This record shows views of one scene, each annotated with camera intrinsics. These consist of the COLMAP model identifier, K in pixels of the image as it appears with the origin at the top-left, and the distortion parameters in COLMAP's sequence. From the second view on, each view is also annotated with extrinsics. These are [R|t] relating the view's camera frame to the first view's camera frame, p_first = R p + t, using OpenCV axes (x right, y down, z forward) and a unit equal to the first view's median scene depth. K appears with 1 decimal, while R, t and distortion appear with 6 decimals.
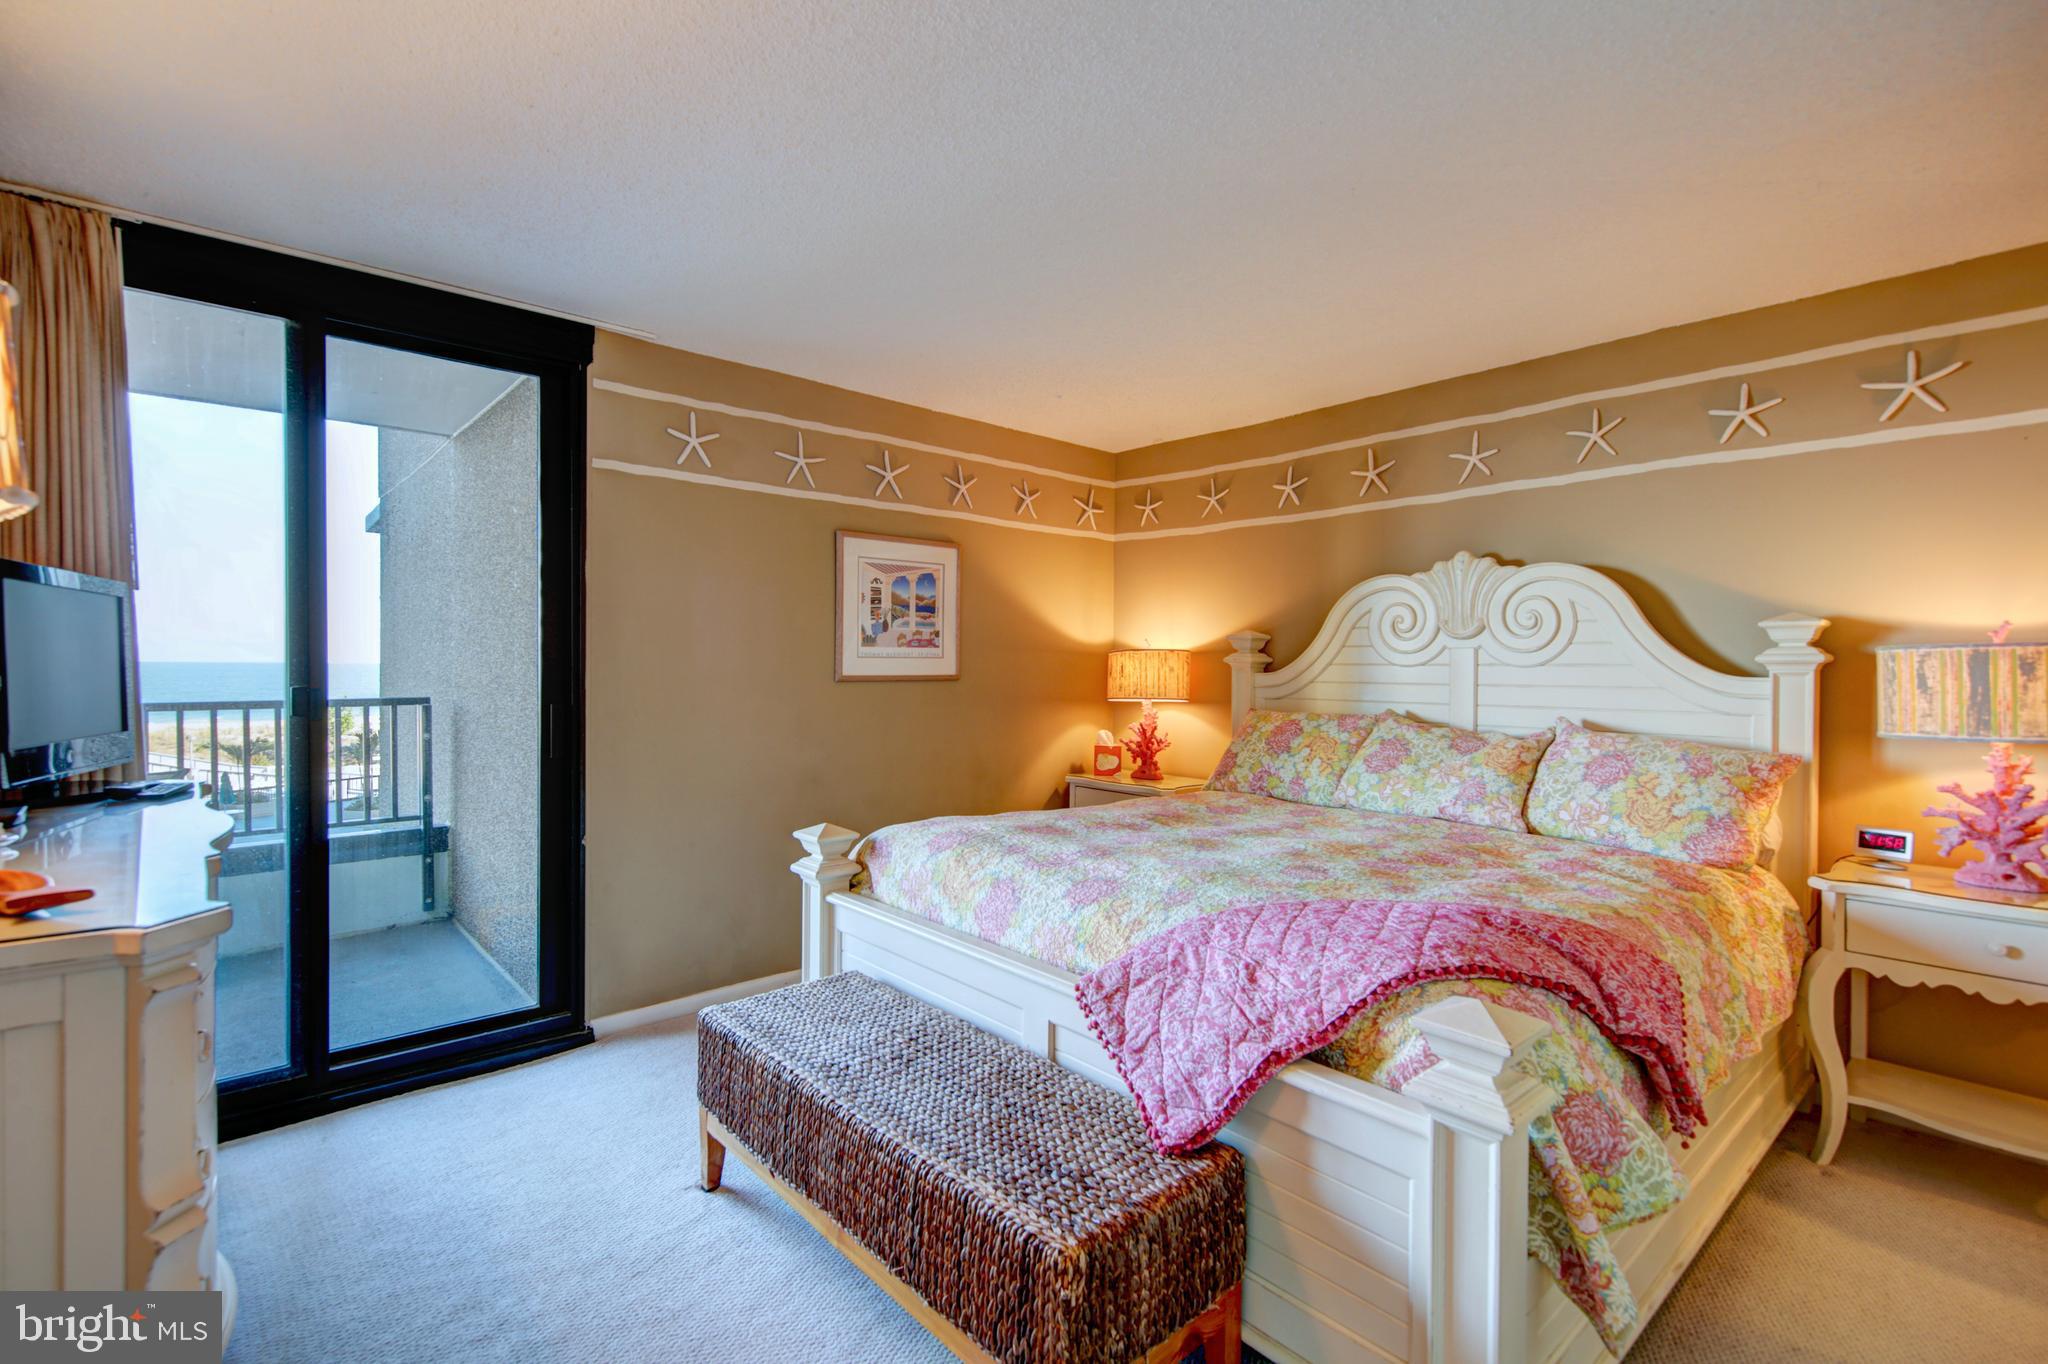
lens RADIAL K [[931.5, 0, 1013.5], [0, 931.5, 677.7], [0, 0, 1]] dist [0.011857, -0.001130]
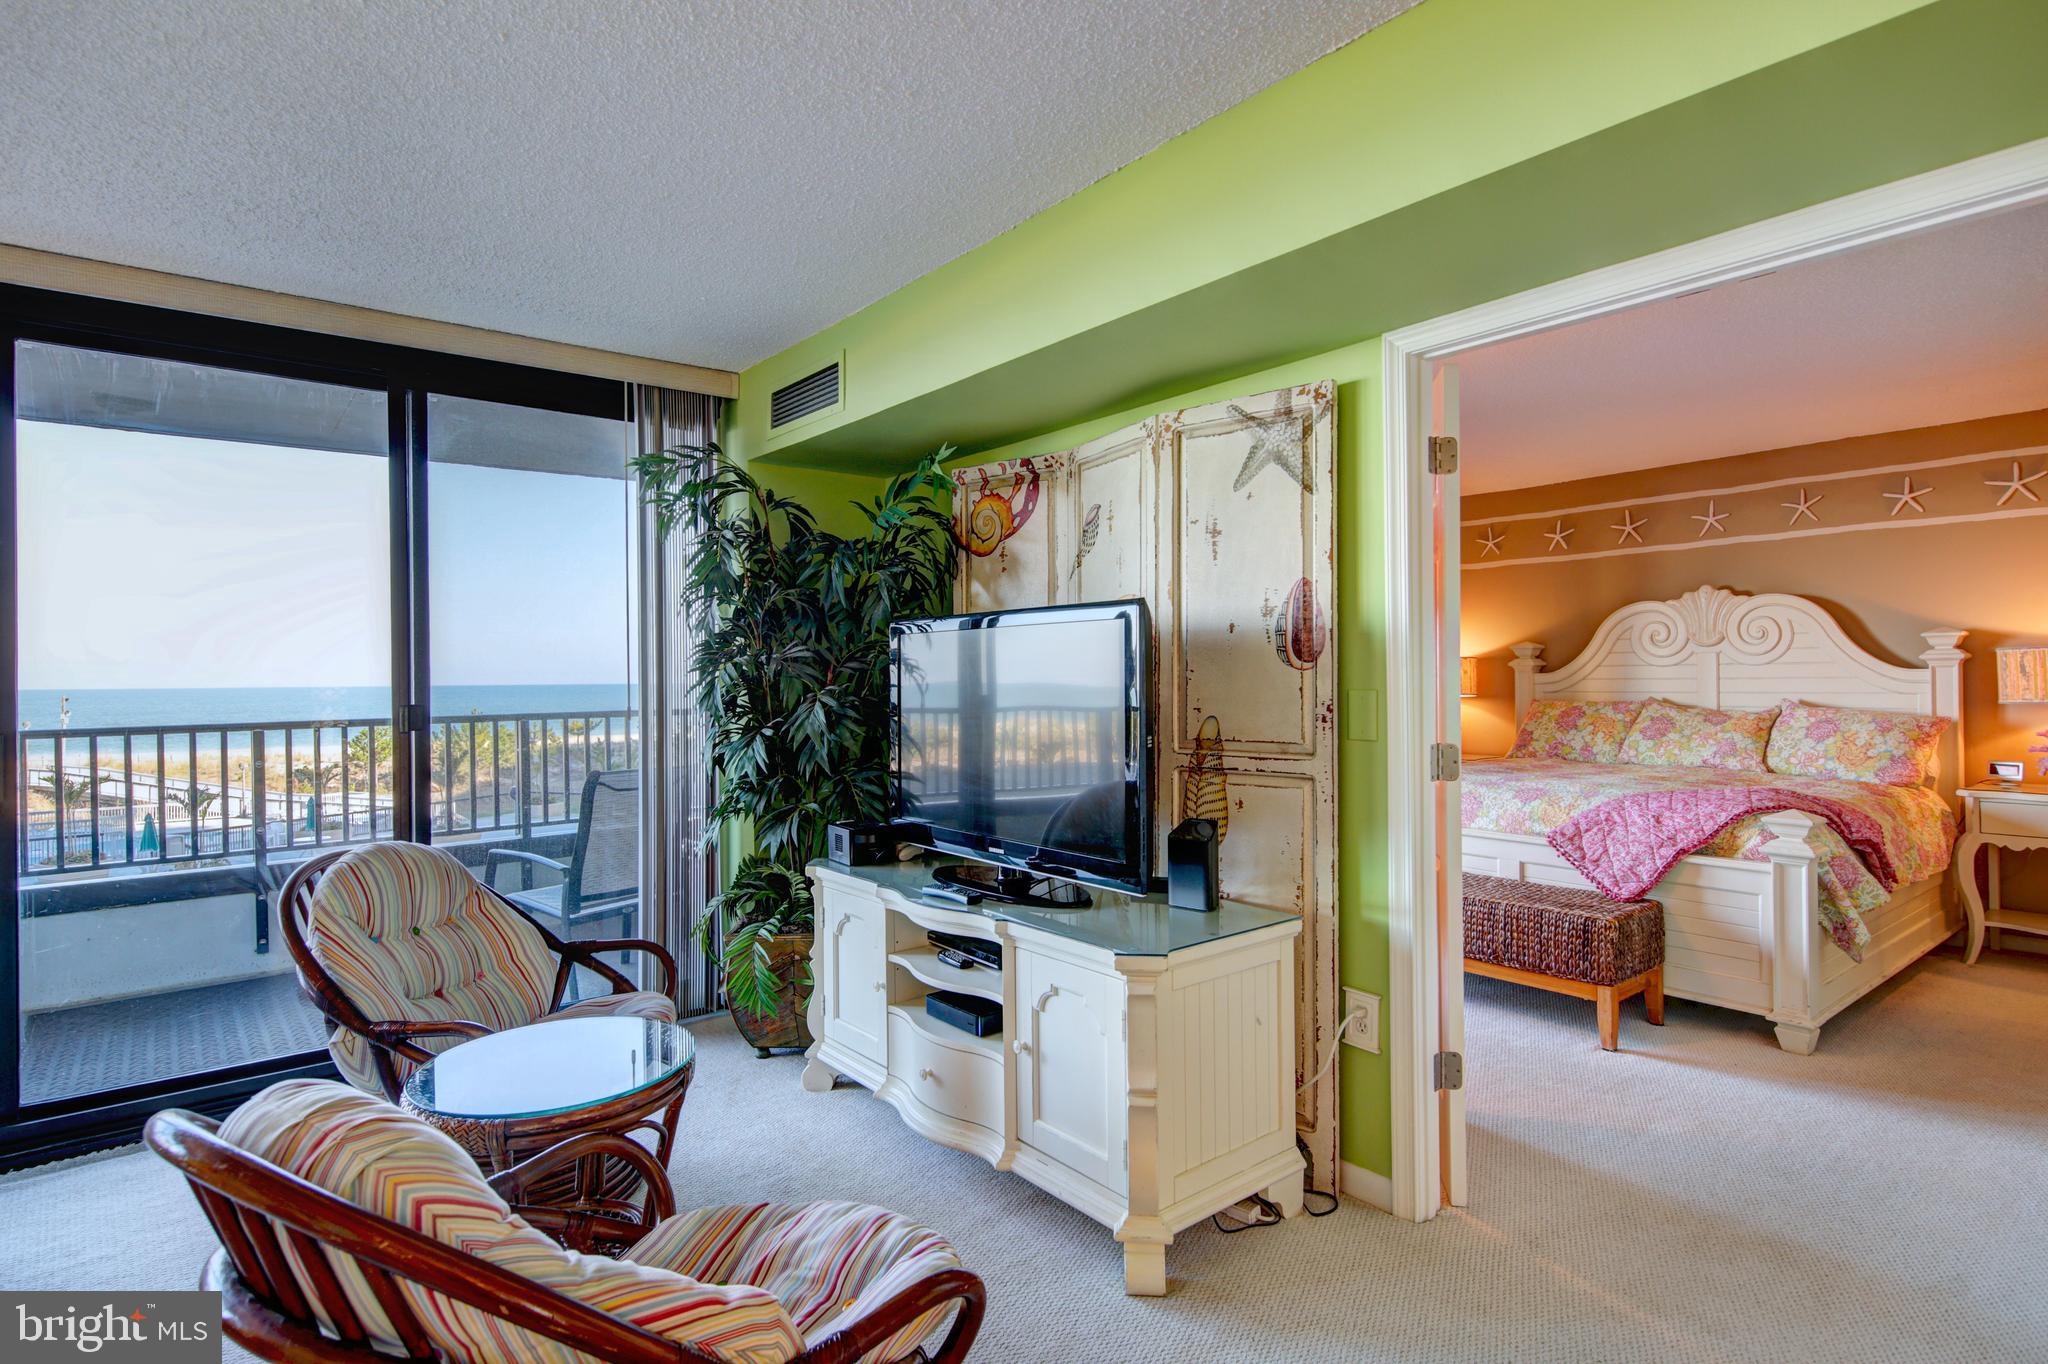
lens RADIAL K [[1041.2, 0, 1020.9], [0, 1041.2, 676.8], [0, 0, 1]] dist [0.012078, -0.000014]
pose [[0.998903, -0.015861, -0.044062, -0.648862], [0.015241, 0.999781, -0.014362, 0.015859], [0.044280, 0.013675, 0.998926, -0.841192]]
